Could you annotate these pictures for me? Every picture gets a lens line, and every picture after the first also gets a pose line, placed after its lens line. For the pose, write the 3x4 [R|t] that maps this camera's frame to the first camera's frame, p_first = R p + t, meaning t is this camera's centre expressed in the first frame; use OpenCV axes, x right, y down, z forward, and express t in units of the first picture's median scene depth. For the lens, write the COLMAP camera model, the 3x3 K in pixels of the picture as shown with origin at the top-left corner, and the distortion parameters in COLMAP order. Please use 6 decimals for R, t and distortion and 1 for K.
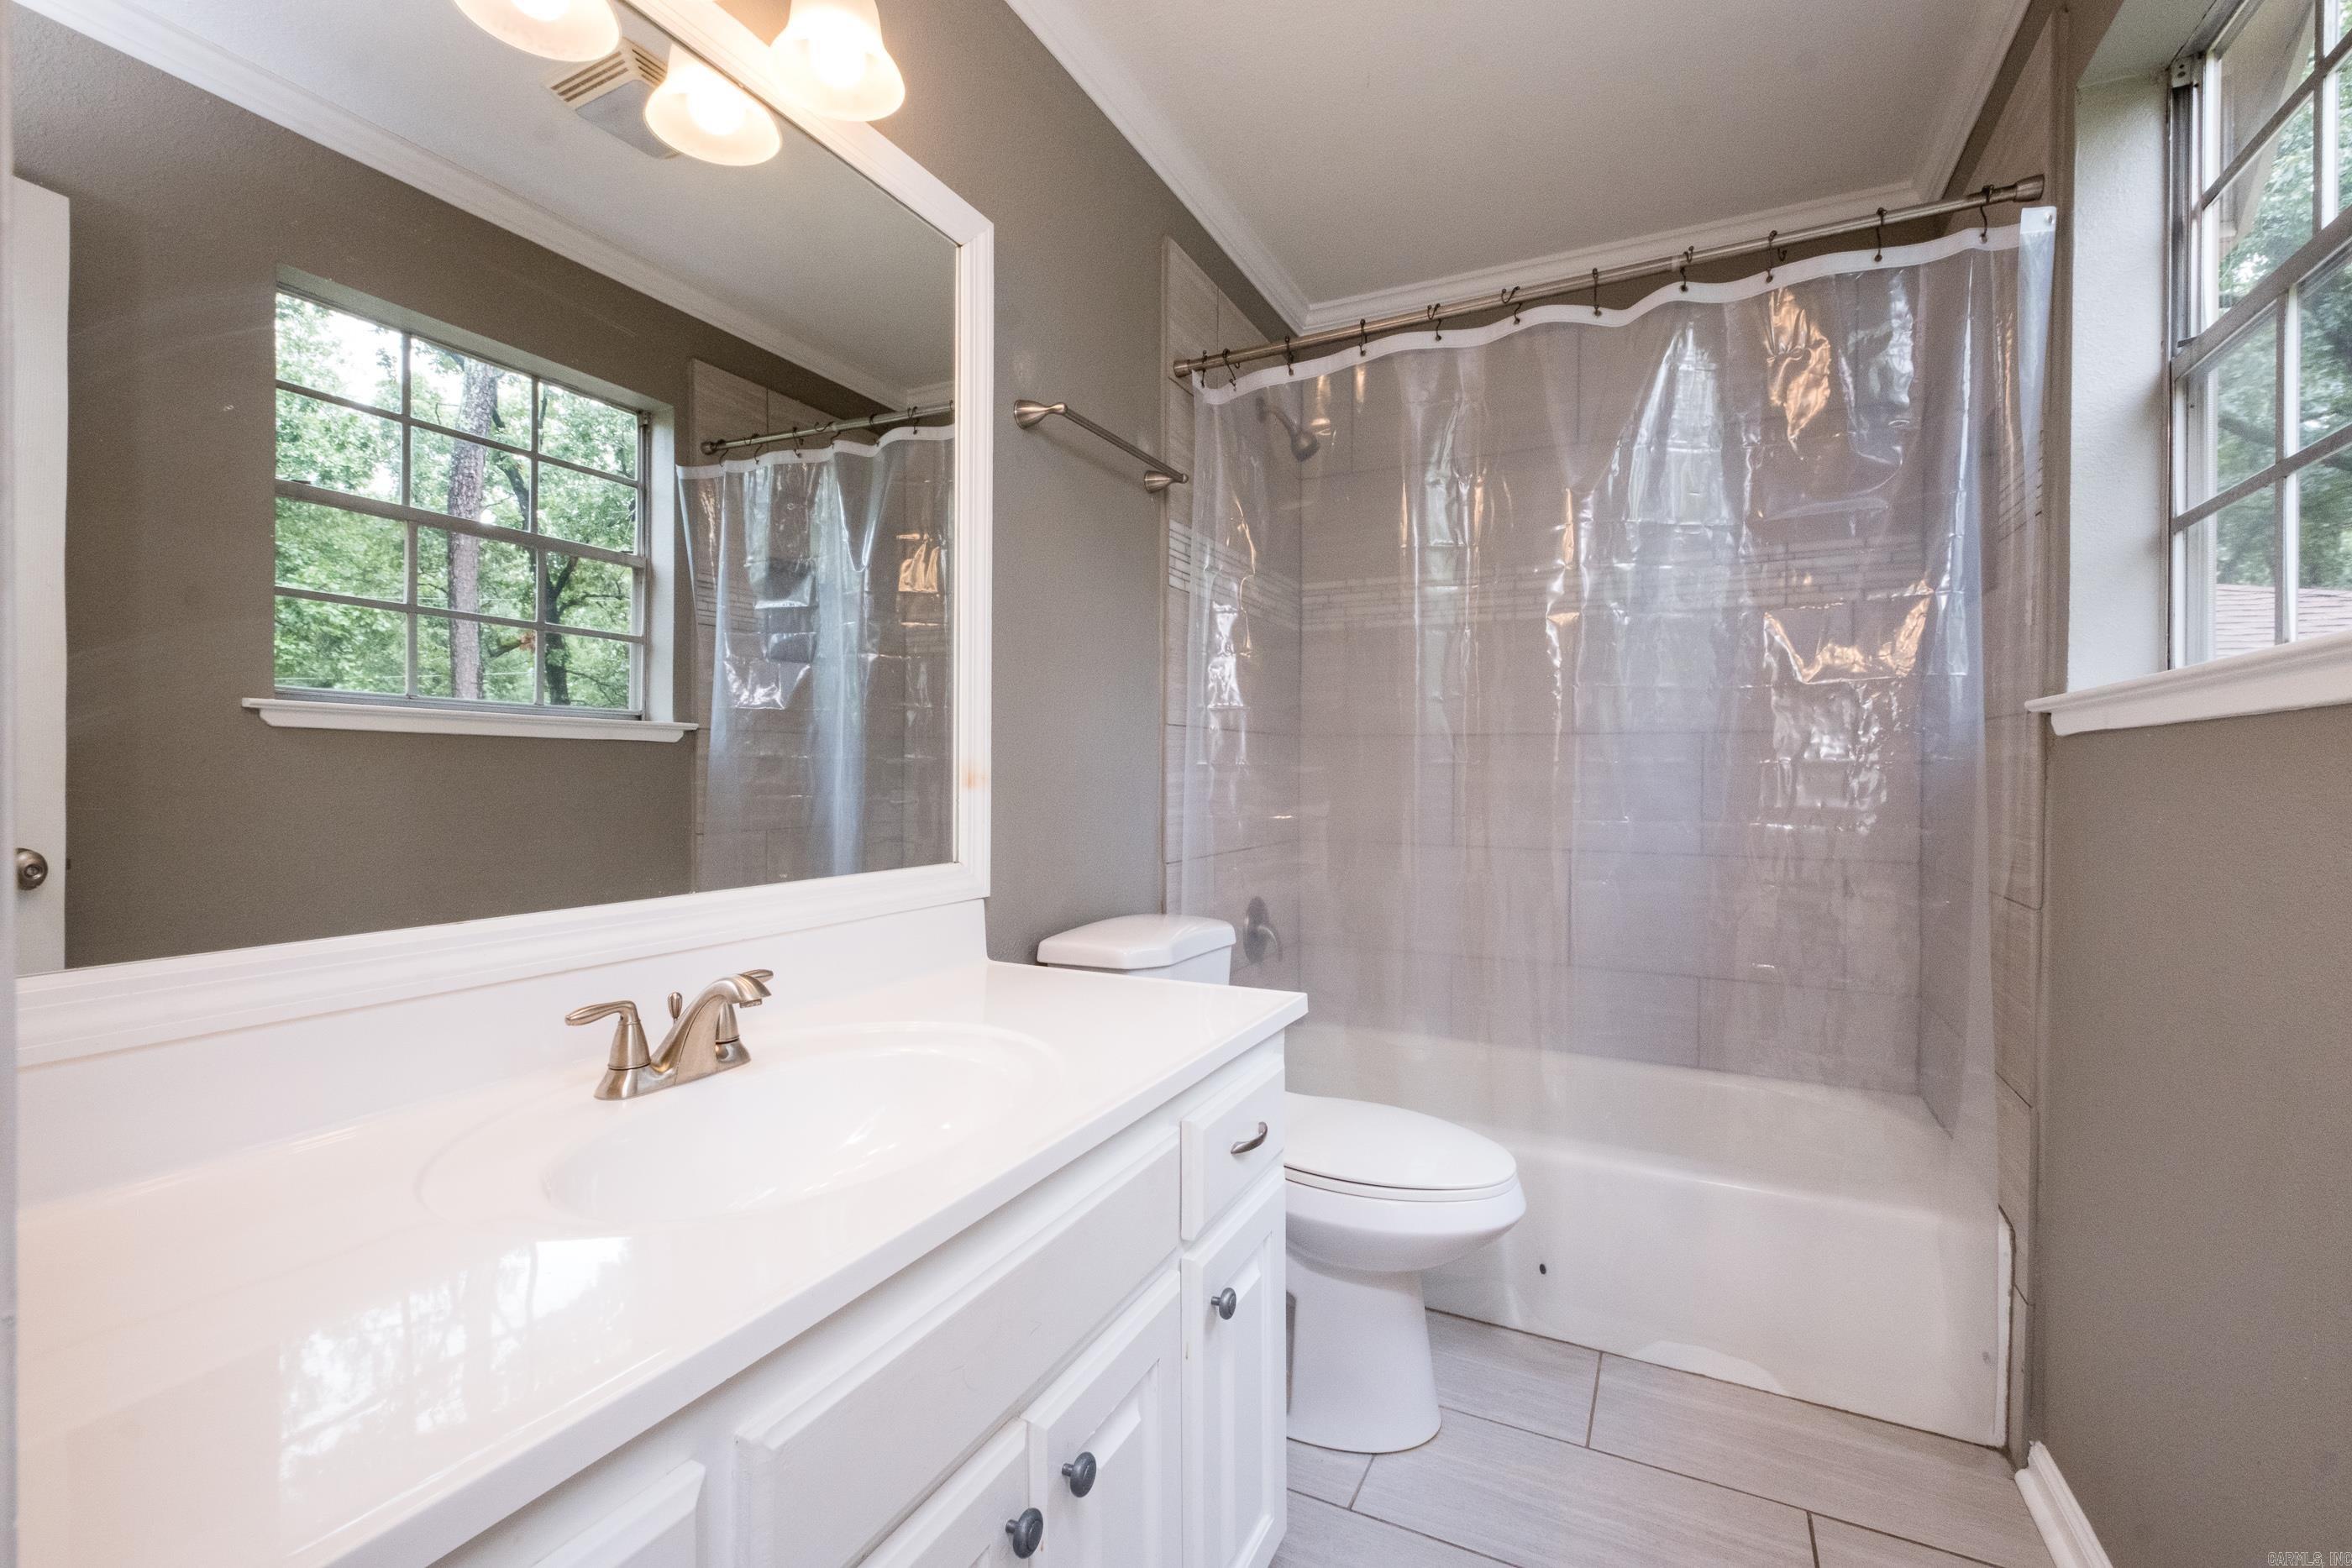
lens RADIAL K [[1045.2, 0, 1168.8], [0, 1045.2, 796.6], [0, 0, 1]] dist [0.006057, -0.003154]
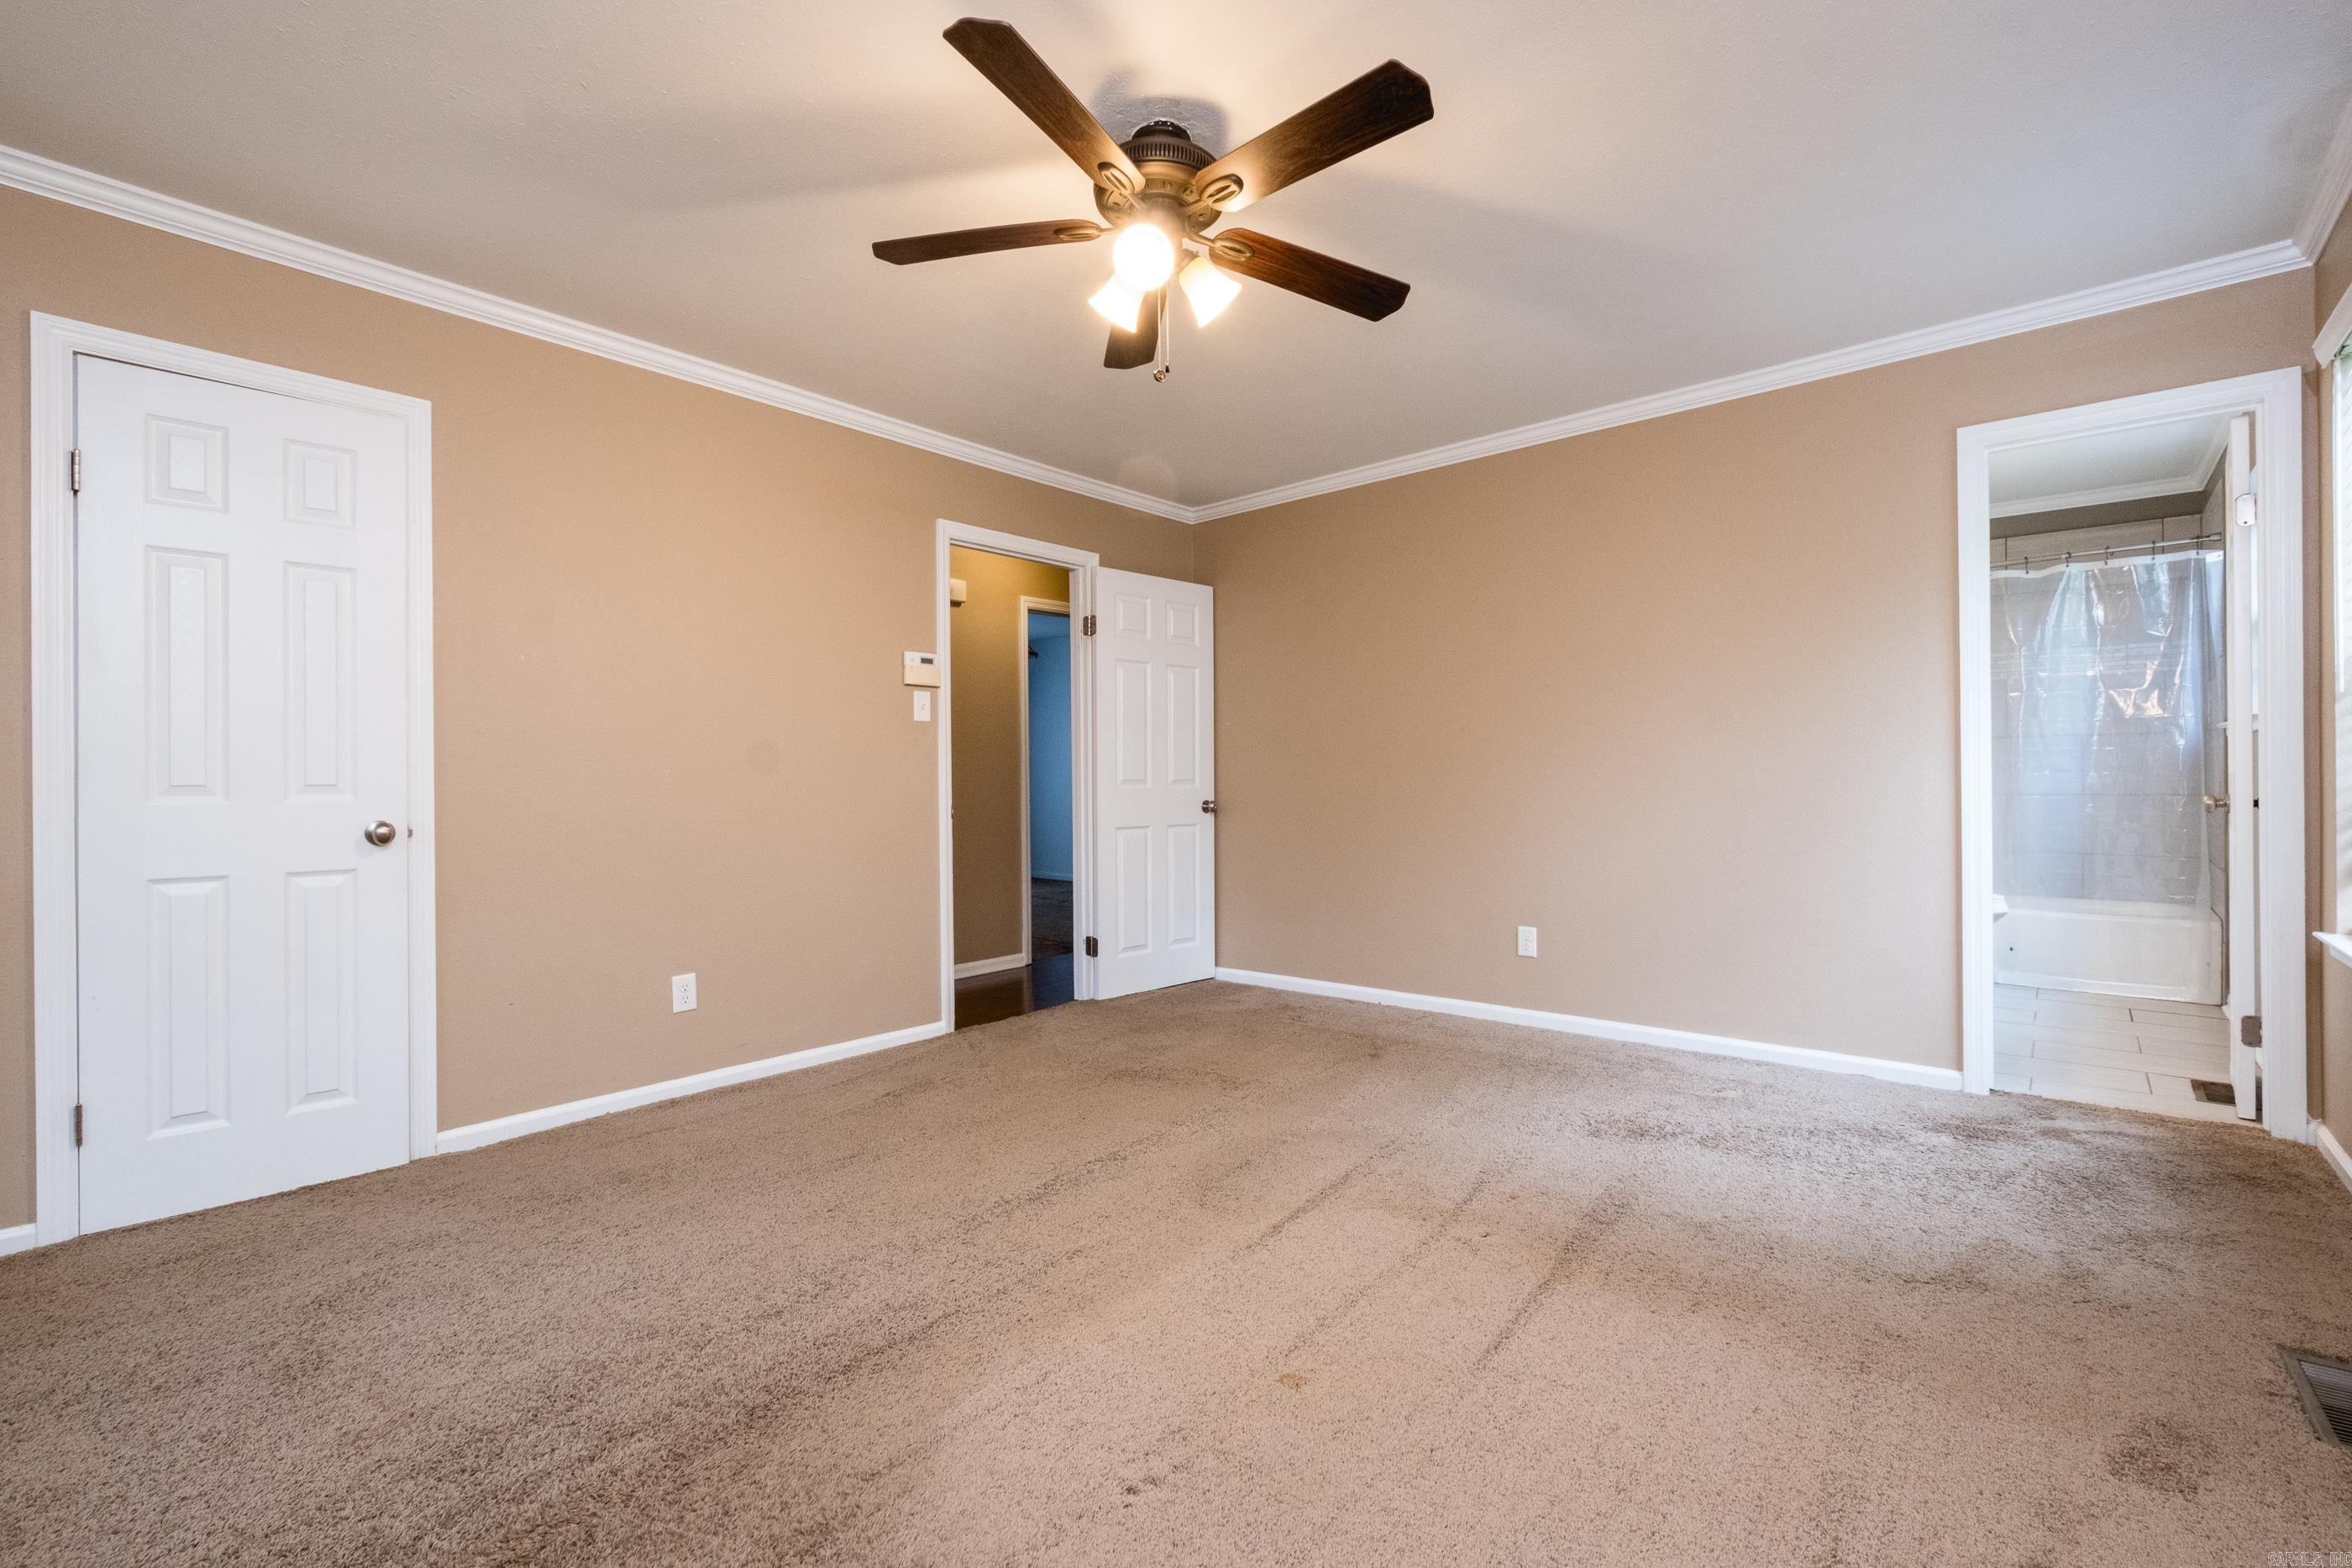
lens RADIAL K [[1045.2, 0, 1179.7], [0, 1045.2, 775.1], [0, 0, 1]] dist [0.006057, -0.003154]
pose [[0.969178, -0.012101, -0.246066, -1.046347], [0.010845, 0.999920, -0.006458, 0.028976], [0.246124, 0.003591, 0.969232, -2.133908]]
